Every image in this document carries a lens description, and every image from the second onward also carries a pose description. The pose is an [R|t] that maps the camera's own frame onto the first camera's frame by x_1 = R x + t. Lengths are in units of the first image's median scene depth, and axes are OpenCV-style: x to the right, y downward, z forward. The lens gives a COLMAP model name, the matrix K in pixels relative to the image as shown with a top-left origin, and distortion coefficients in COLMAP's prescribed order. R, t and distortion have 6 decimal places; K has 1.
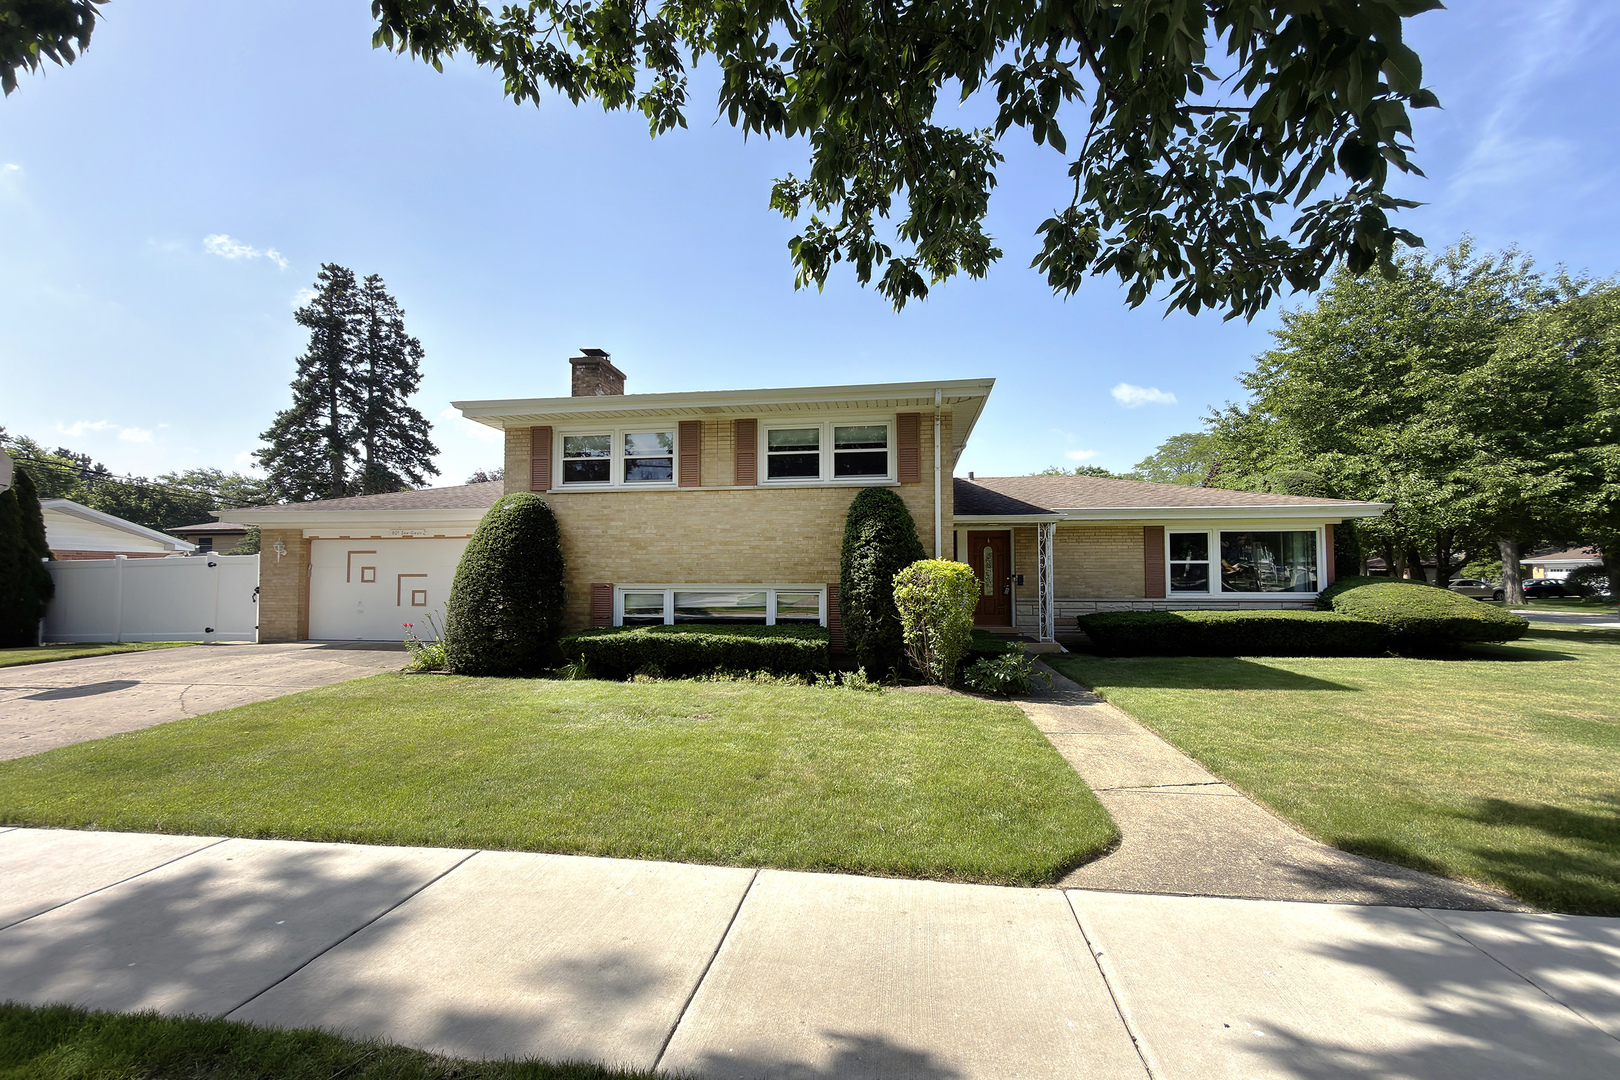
lens RADIAL K [[675.6, 0, 812.0], [0, 675.6, 562.3], [0, 0, 1]] dist [0.001467, 0.000377]
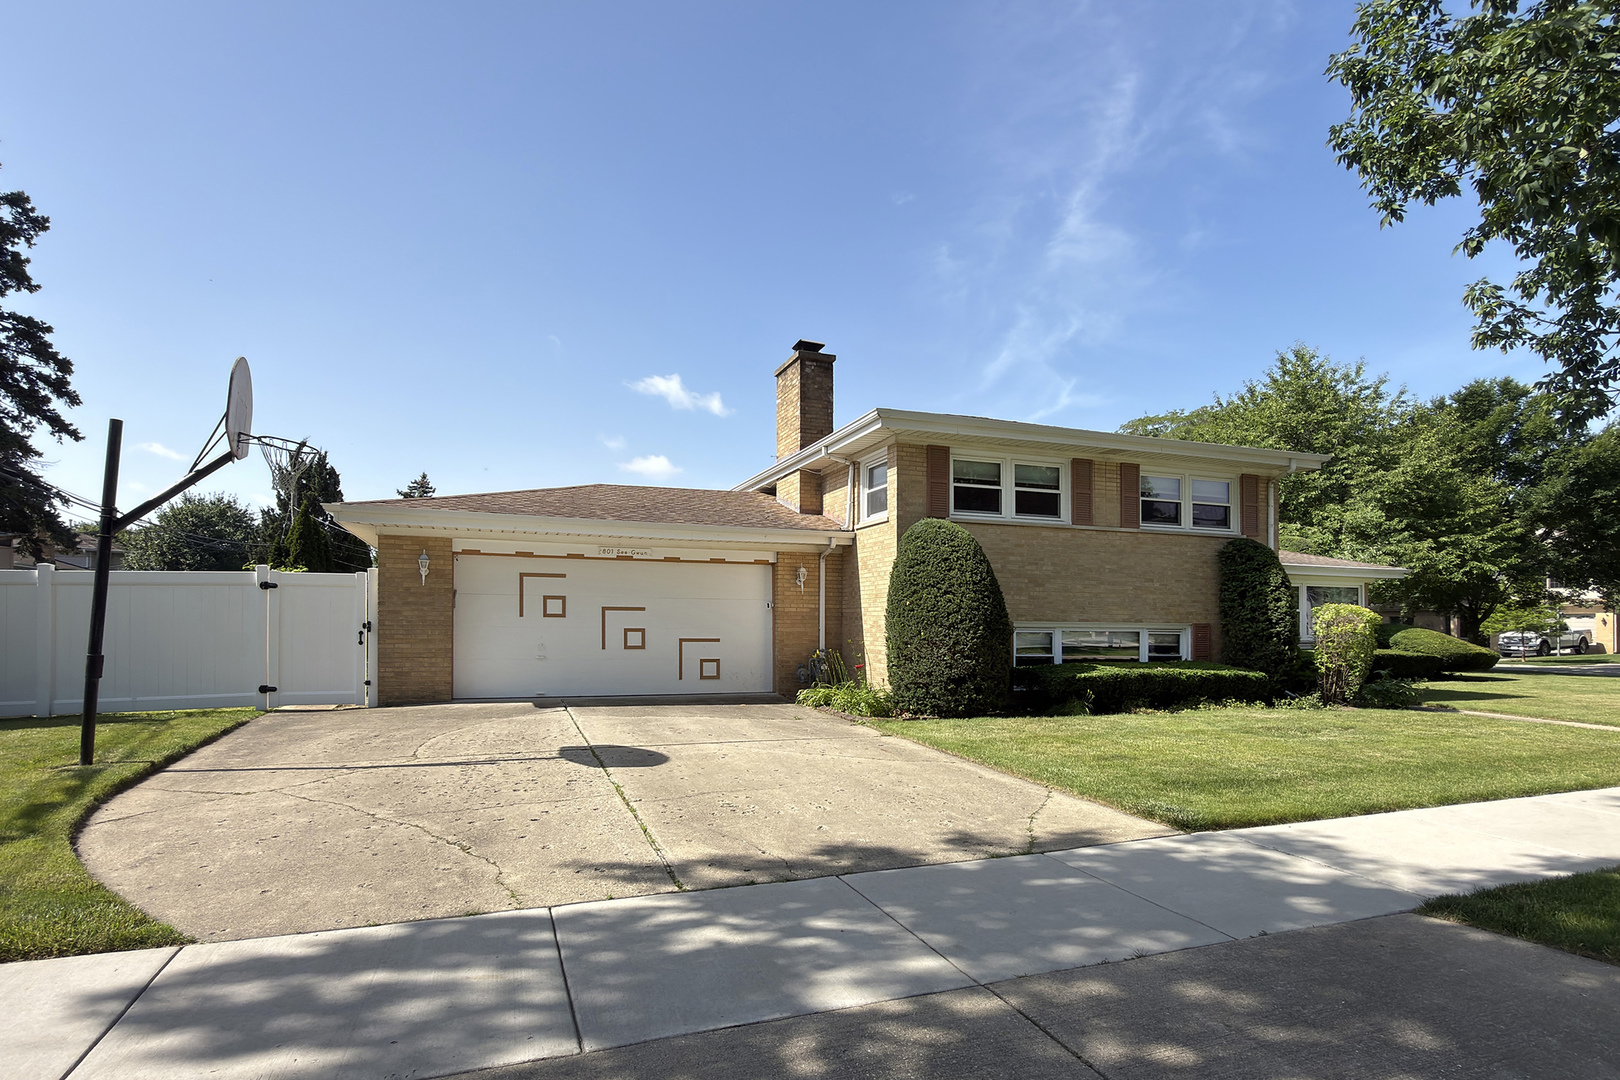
lens RADIAL K [[861.3, 0, 808.4], [0, 861.3, 628.6], [0, 0, 1]] dist [0.004862, 0.001054]
pose [[0.877145, 0.008086, 0.480157, -0.881056], [-0.020956, 0.999550, 0.021449, 0.016909], [-0.479768, -0.028876, 0.876920, 0.057404]]
